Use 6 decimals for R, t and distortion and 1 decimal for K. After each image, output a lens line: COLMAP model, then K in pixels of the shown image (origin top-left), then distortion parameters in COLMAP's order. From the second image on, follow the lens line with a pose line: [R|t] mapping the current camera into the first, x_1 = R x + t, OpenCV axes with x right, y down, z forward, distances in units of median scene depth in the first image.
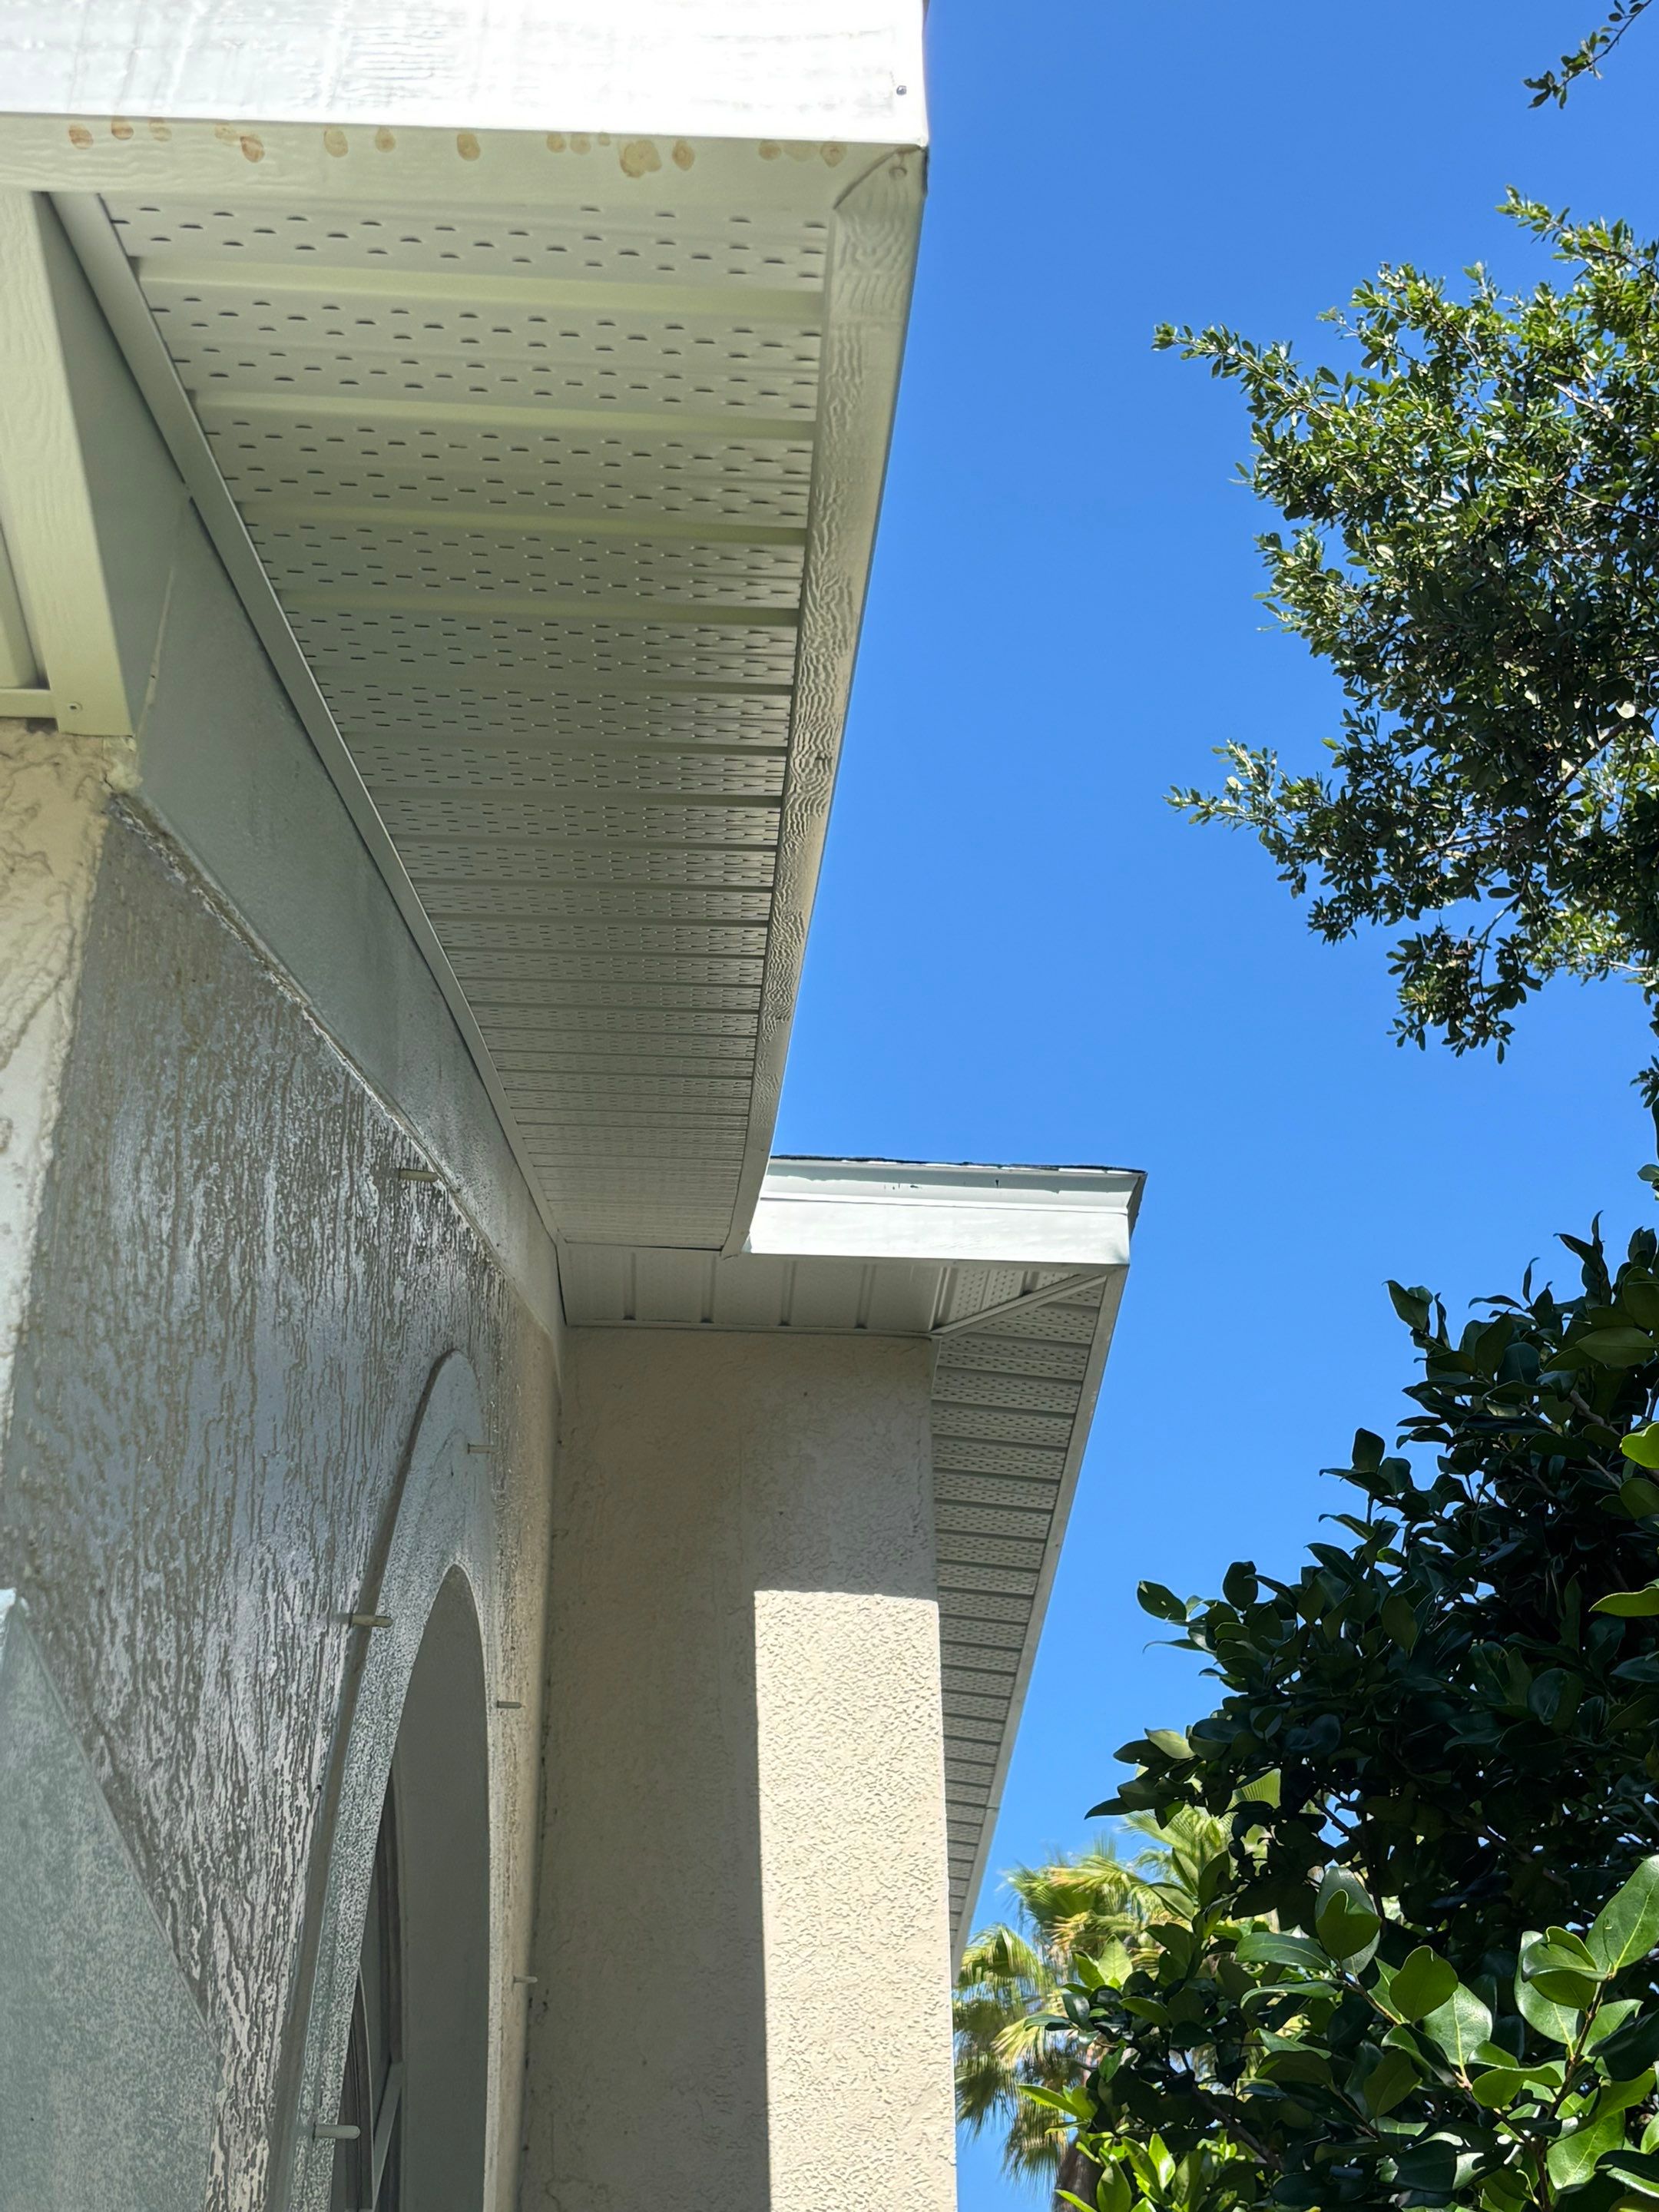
lens RADIAL K [[3095.2, 0, 829.5], [0, 3095.2, 1106.0], [0, 0, 1]] dist [0.157953, -0.574254]
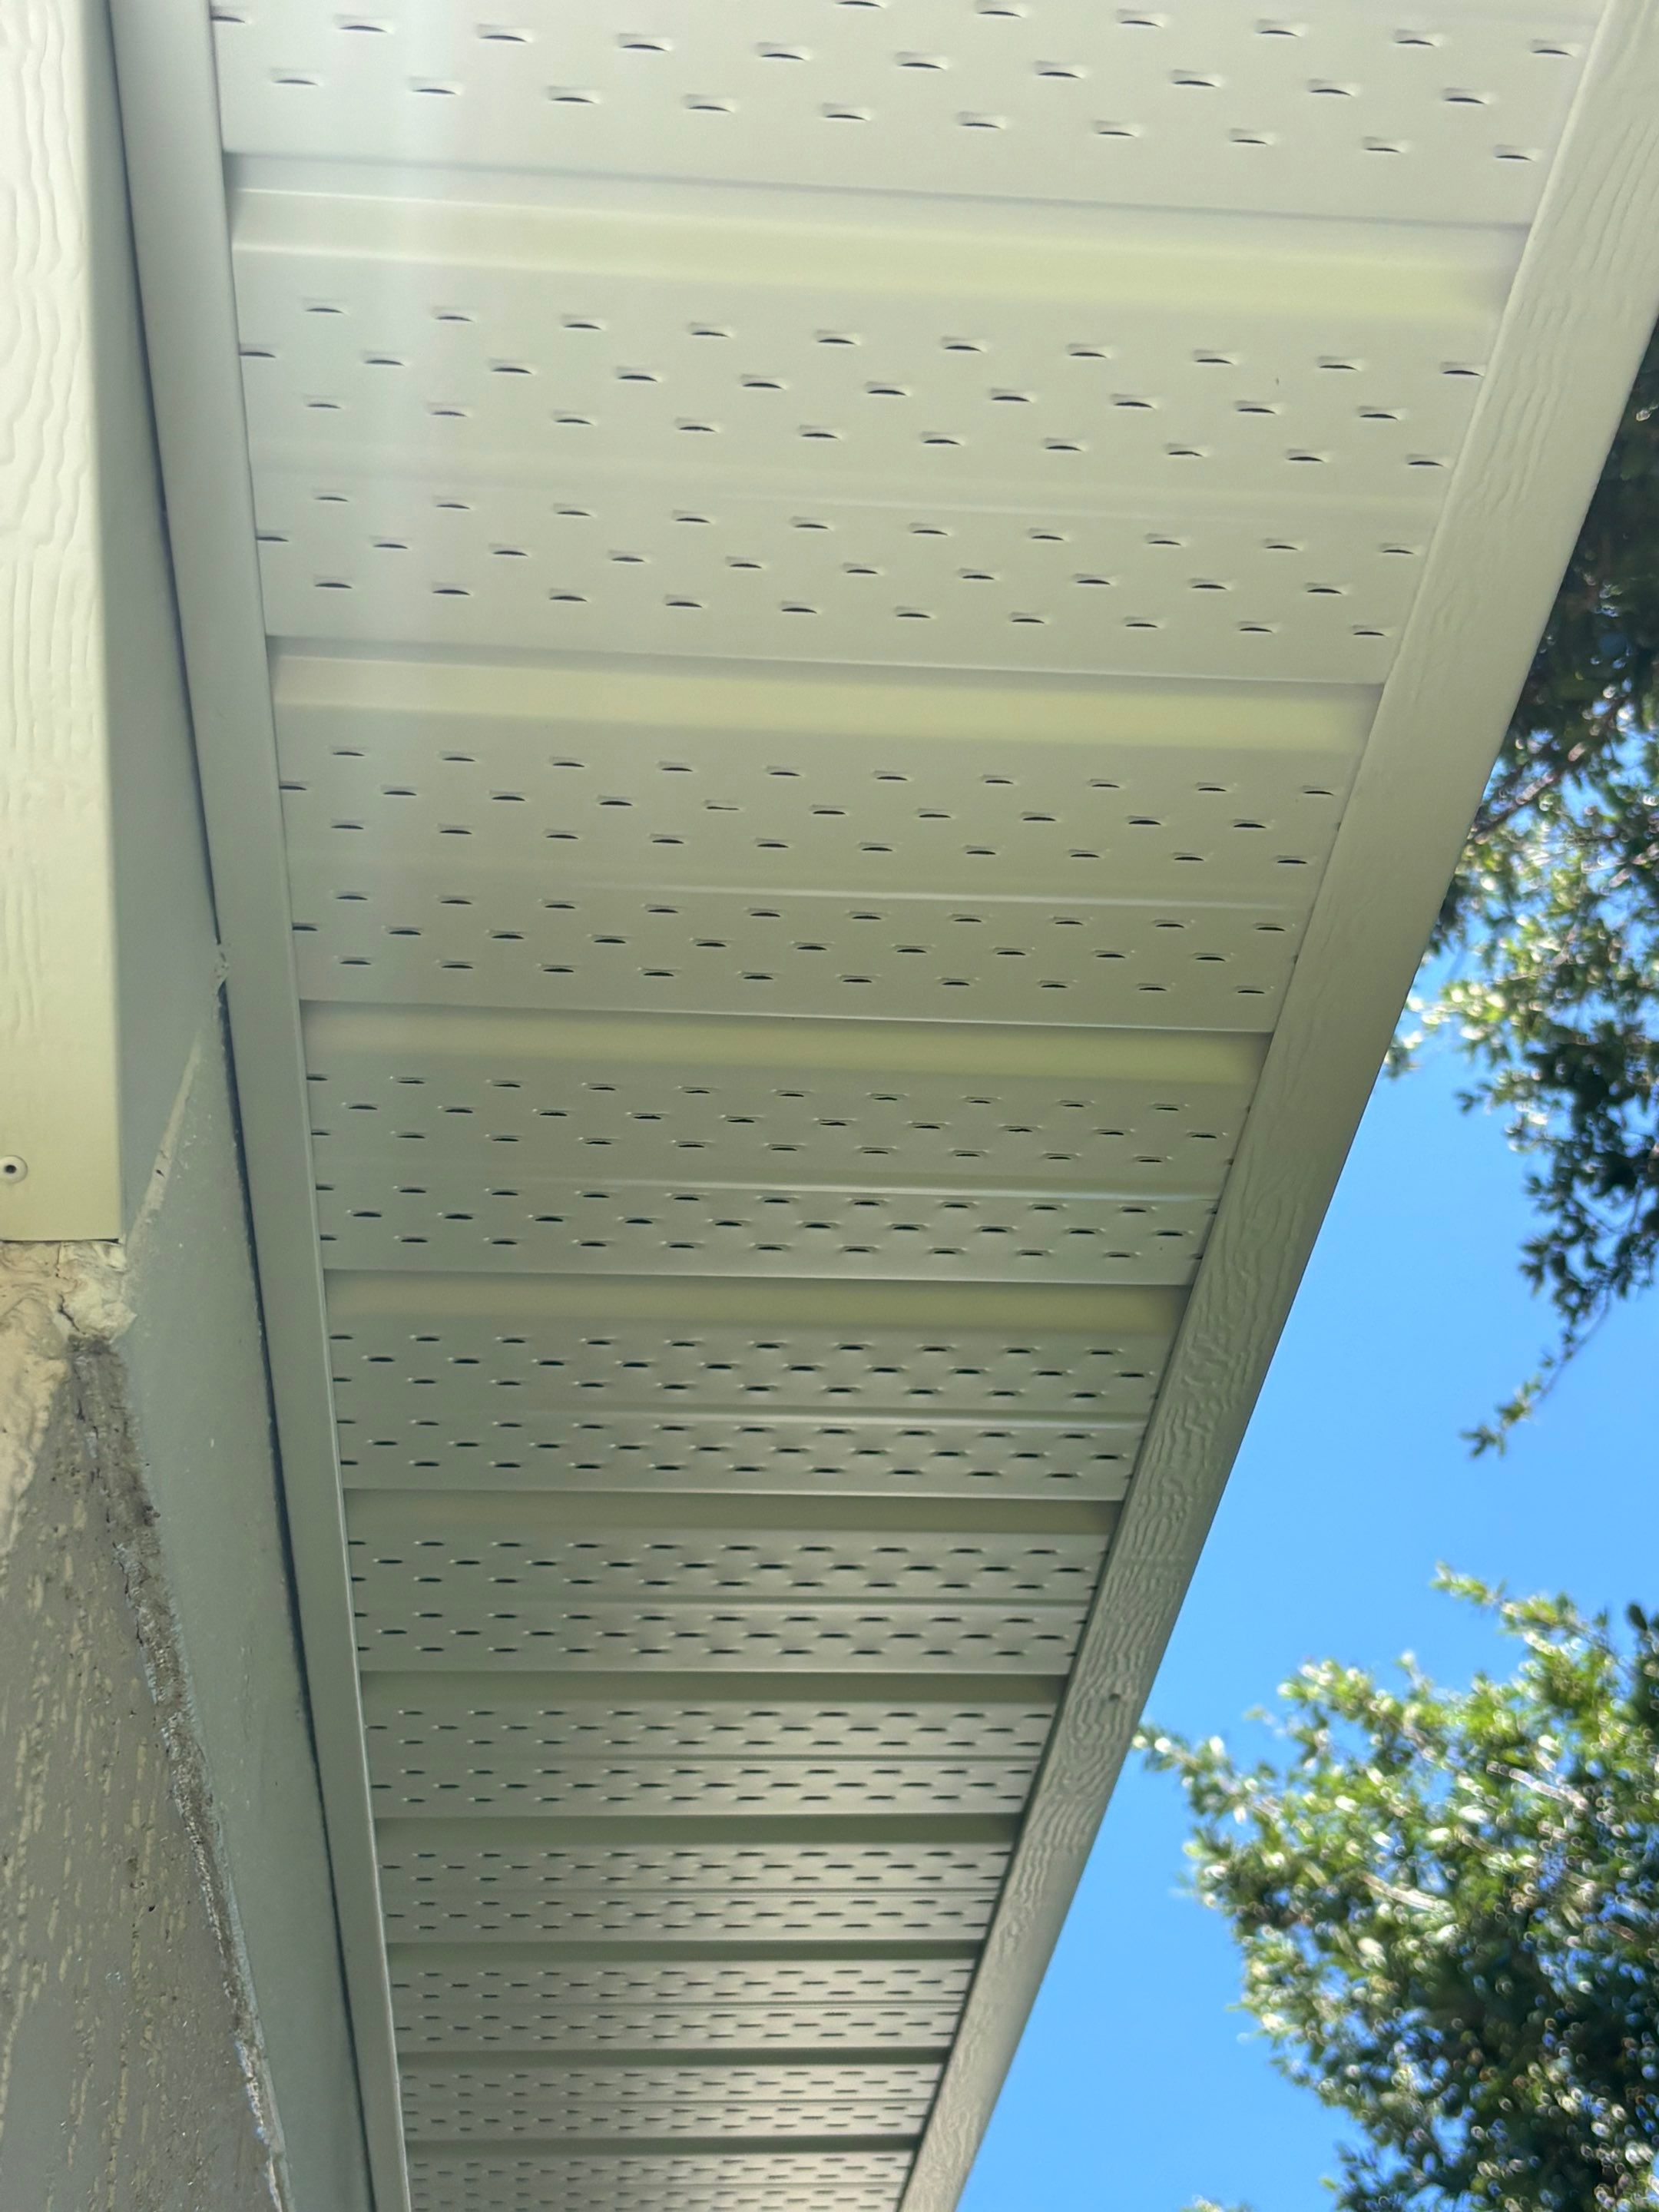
lens RADIAL K [[3095.2, 0, 829.5], [0, 3095.2, 1106.0], [0, 0, 1]] dist [0.157953, -0.574254]
pose [[0.997592, -0.017338, 0.067152, -0.029355], [0.047018, 0.880839, -0.471075, 0.022143], [-0.050983, 0.473098, 0.879534, 0.111117]]
